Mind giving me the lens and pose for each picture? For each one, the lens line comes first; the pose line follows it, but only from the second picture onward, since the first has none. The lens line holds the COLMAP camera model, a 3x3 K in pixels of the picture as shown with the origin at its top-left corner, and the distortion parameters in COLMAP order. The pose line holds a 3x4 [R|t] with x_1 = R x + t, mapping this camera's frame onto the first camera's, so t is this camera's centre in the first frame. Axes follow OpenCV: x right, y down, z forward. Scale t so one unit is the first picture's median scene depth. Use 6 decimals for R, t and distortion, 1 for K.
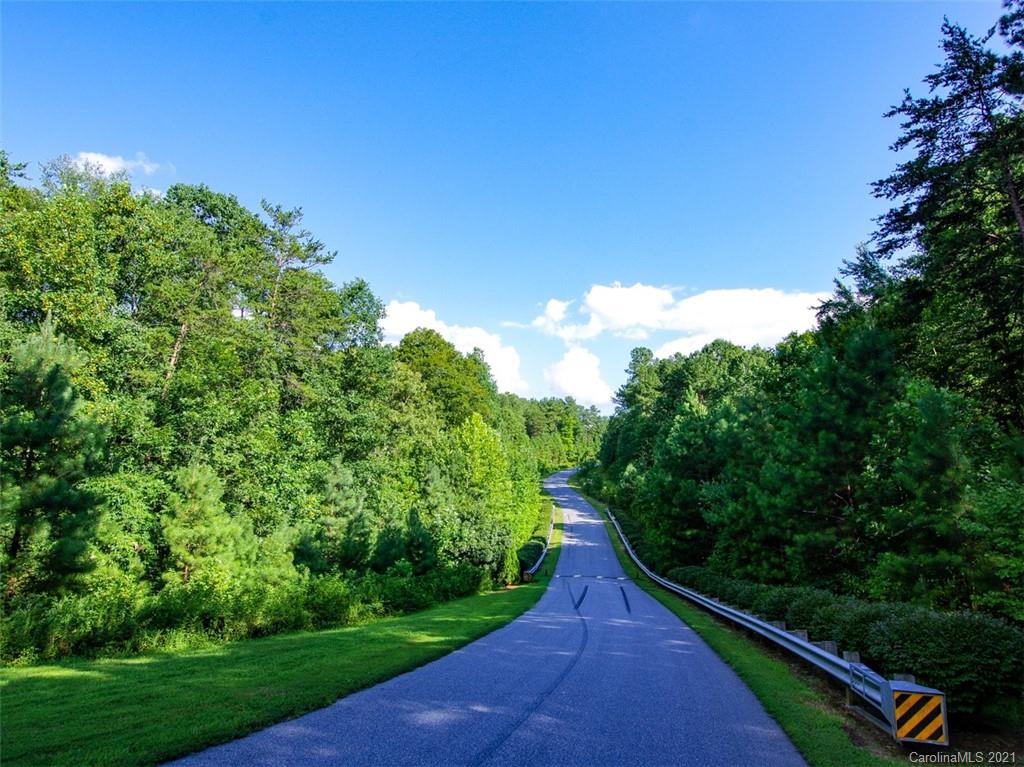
lens RADIAL K [[693.3, 0, 512.0], [0, 693.3, 383.5], [0, 0, 1]] dist [0.001401, 0.000862]
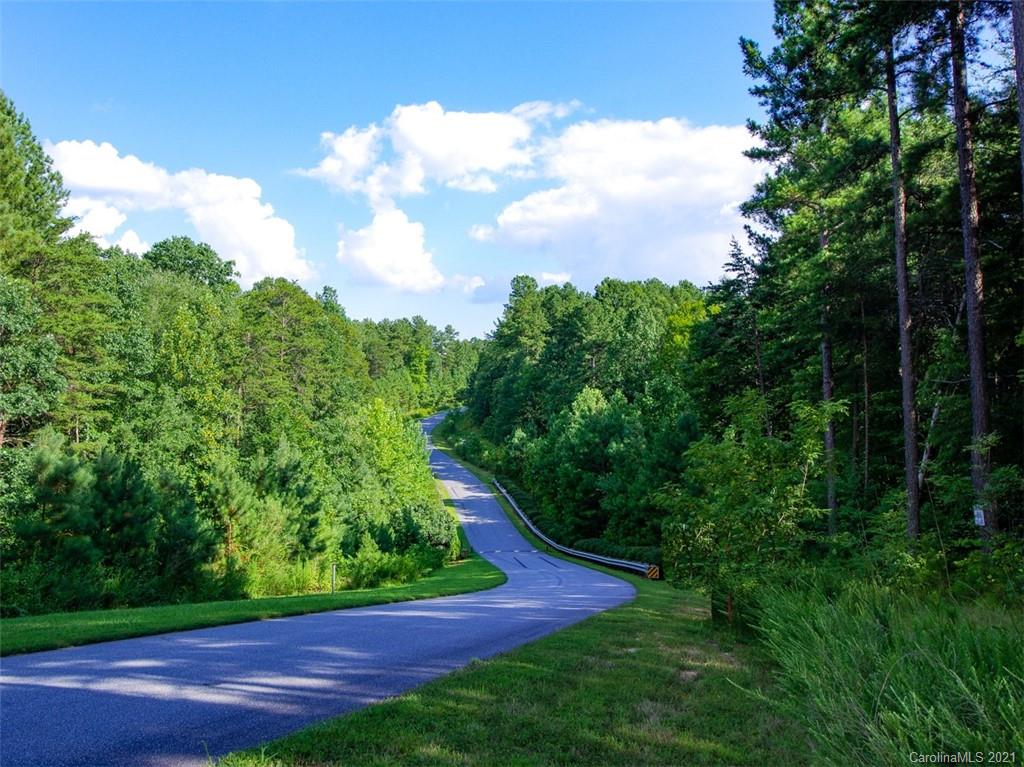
lens RADIAL K [[1098.6, 0, 510.6], [0, 1098.6, 369.1], [0, 0, 1]] dist [0.090831, 0.002657]
pose [[0.981417, -0.023914, 0.190390, -0.102720], [0.004904, 0.995006, 0.099699, -0.096646], [-0.191823, -0.096913, 0.976633, -0.357265]]
